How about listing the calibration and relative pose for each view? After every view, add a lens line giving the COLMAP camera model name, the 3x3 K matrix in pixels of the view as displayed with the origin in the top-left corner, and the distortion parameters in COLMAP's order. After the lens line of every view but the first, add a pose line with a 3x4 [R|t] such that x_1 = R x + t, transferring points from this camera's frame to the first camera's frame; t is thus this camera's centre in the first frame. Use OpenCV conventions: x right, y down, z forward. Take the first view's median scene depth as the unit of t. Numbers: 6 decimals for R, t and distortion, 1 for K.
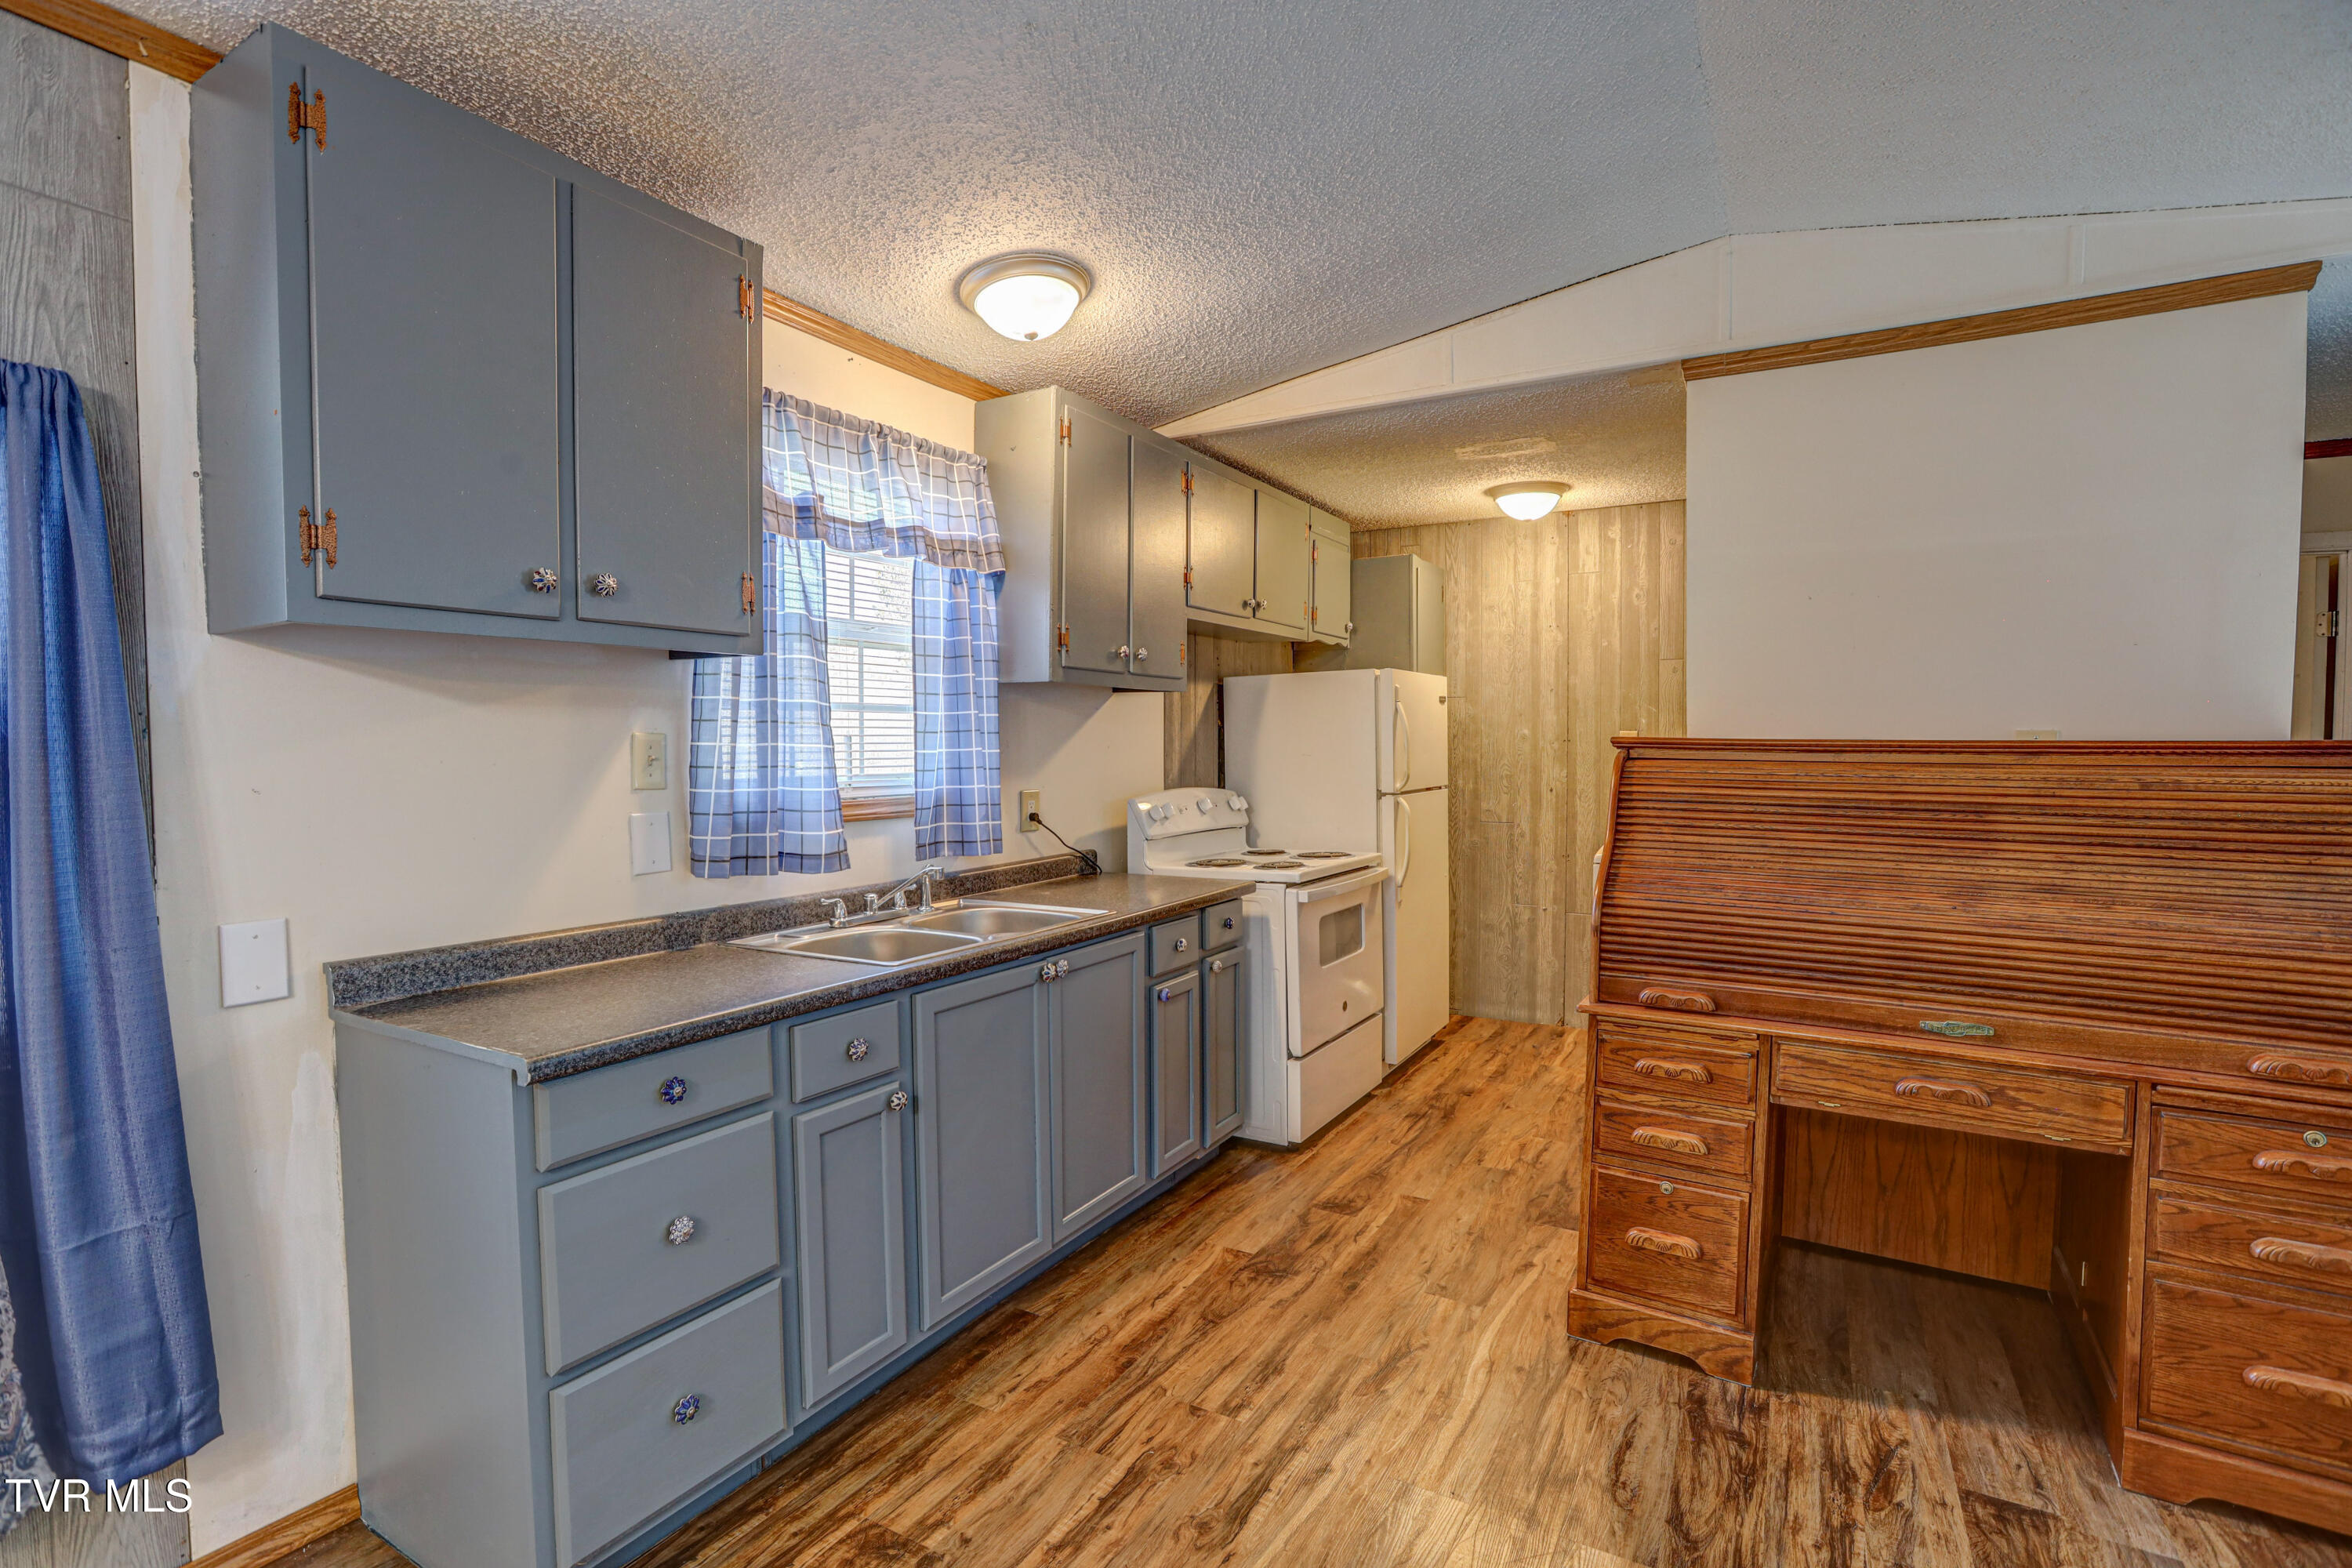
lens RADIAL K [[1074.5, 0, 1169.2], [0, 1074.5, 783.2], [0, 0, 1]] dist [-0.051703, 0.018136]
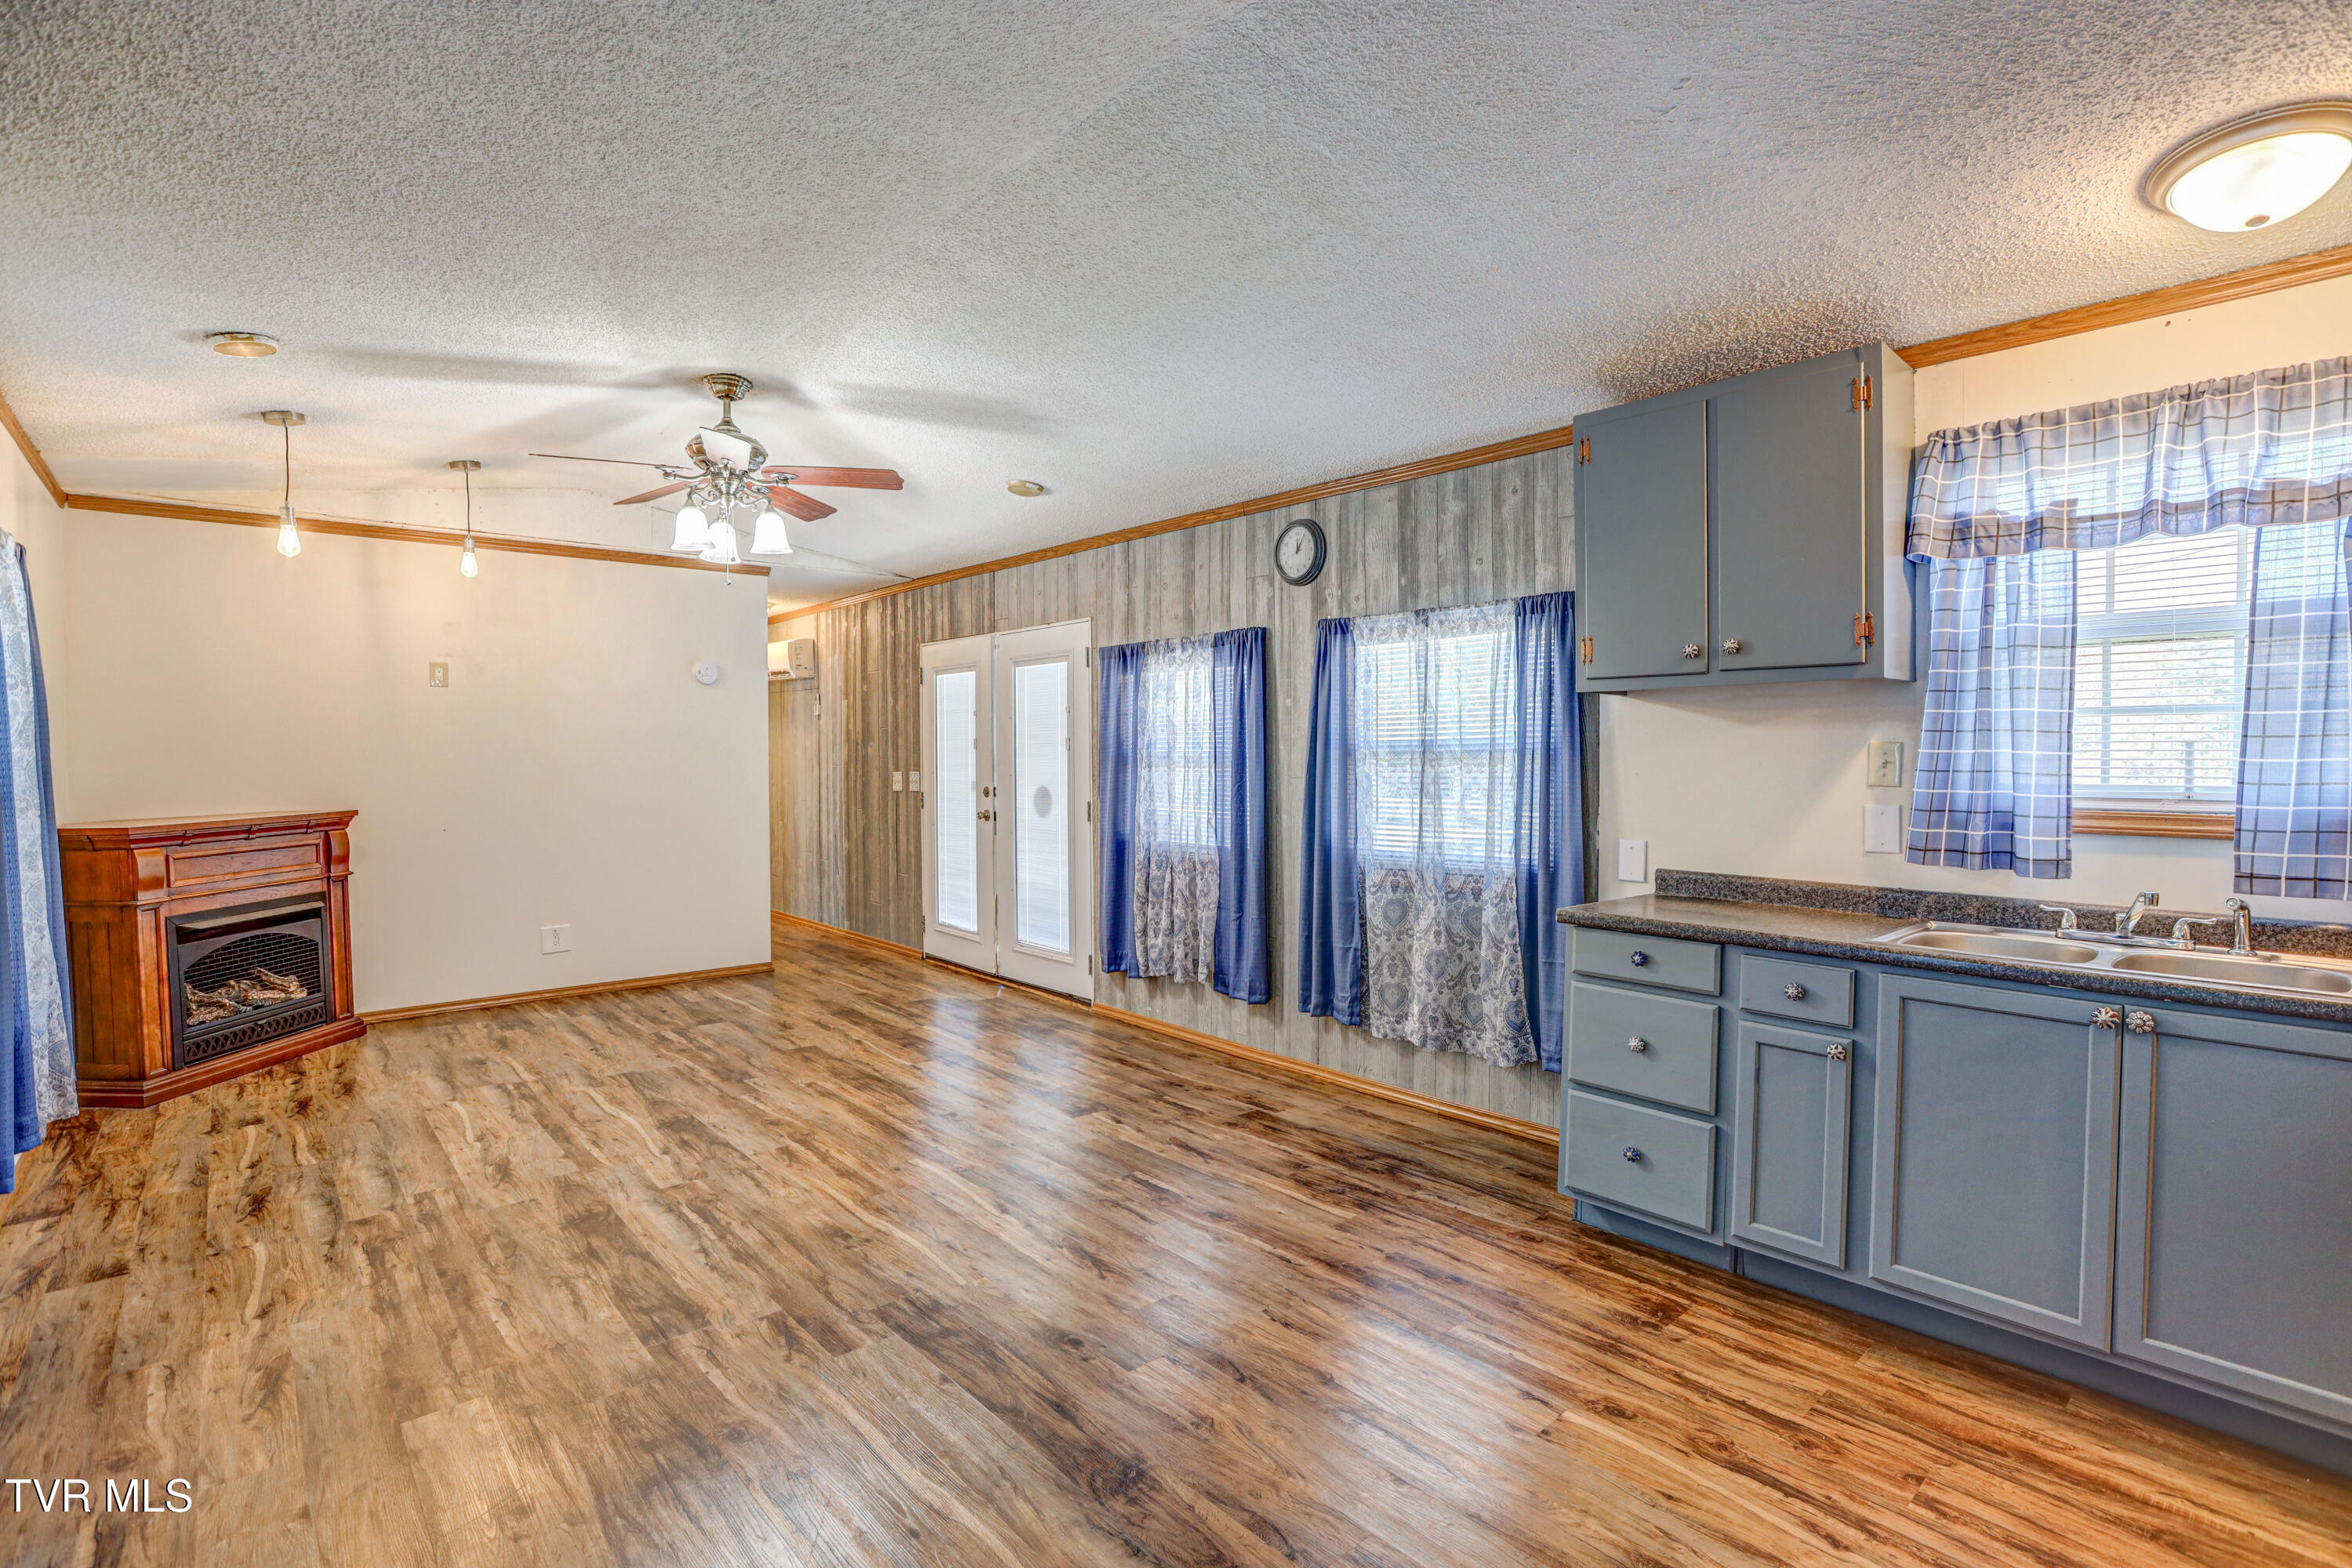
lens RADIAL K [[1095.1, 0, 1178.0], [0, 1095.1, 782.2], [0, 0, 1]] dist [-0.055474, 0.021924]
pose [[-0.301596, 0.026992, -0.953054, 0.630645], [-0.034487, 0.998636, 0.039197, -0.012927], [0.952812, 0.044690, -0.300254, 0.375894]]
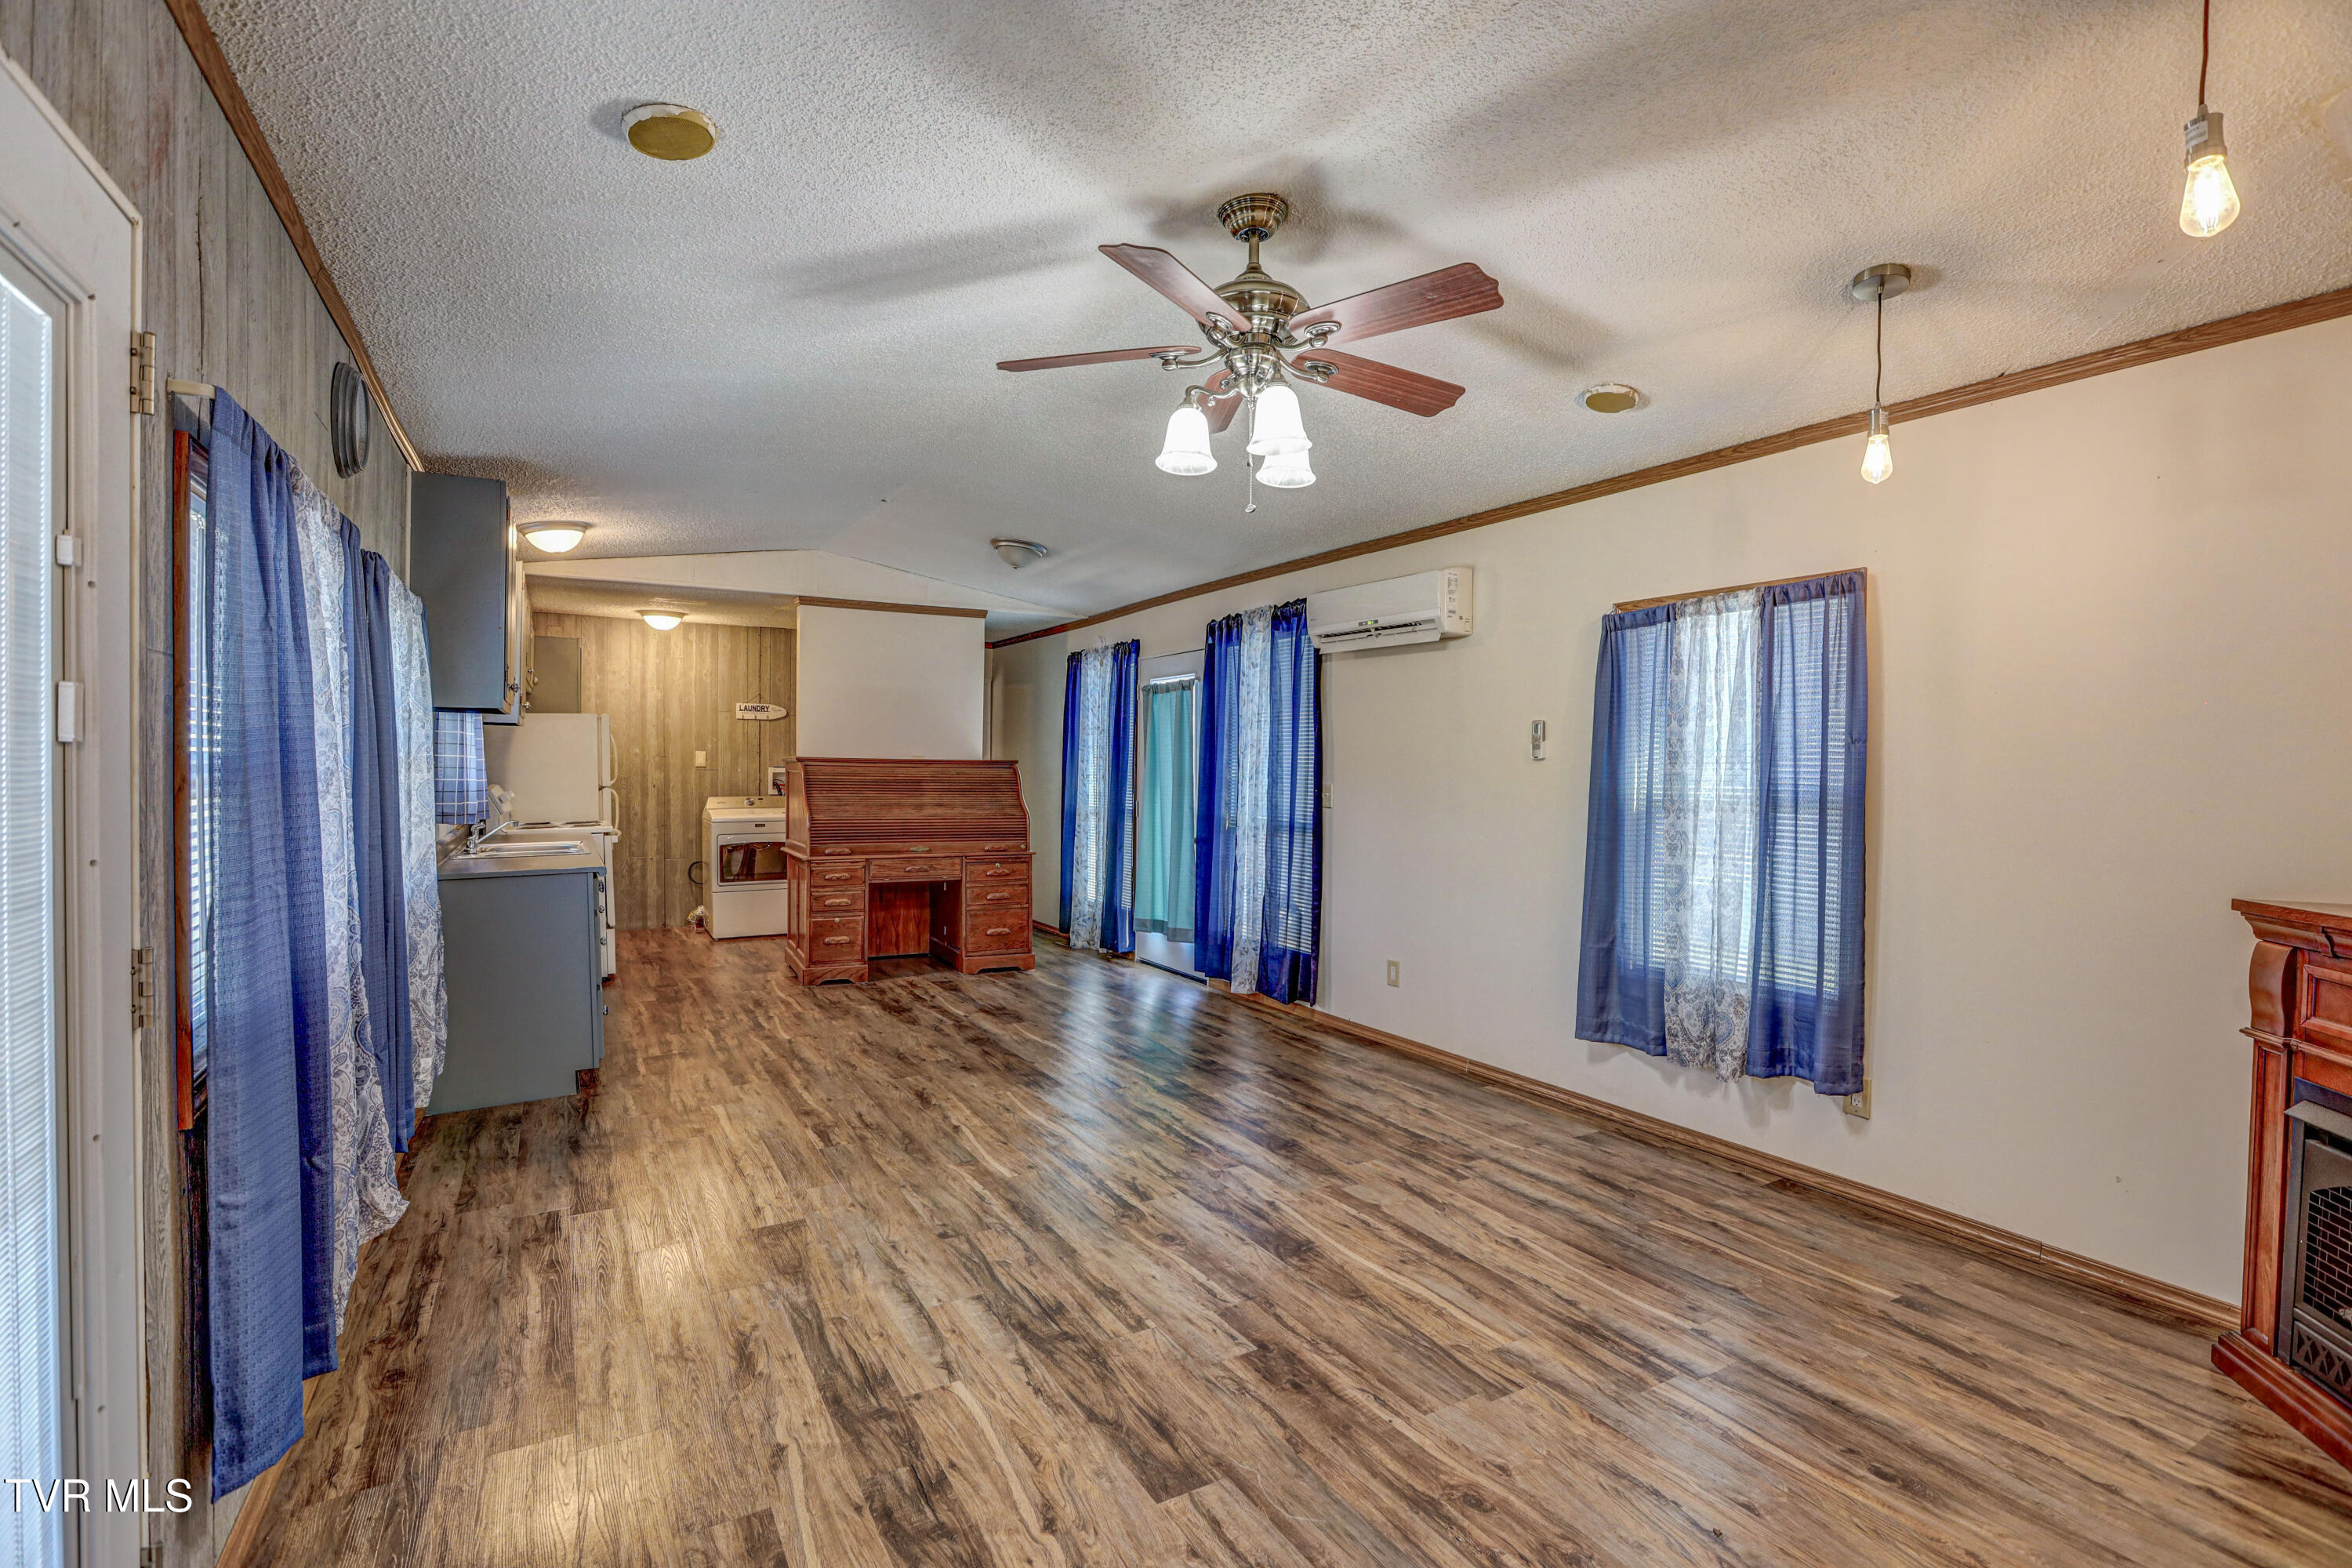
lens RADIAL K [[1070.8, 0, 1162.8], [0, 1070.8, 784.2], [0, 0, 1]] dist [-0.057959, 0.019780]
pose [[0.497504, -0.009391, 0.867411, -0.952746], [0.020166, 0.999796, -0.000742, 0.029077], [-0.867227, 0.017861, 0.497592, -0.709945]]
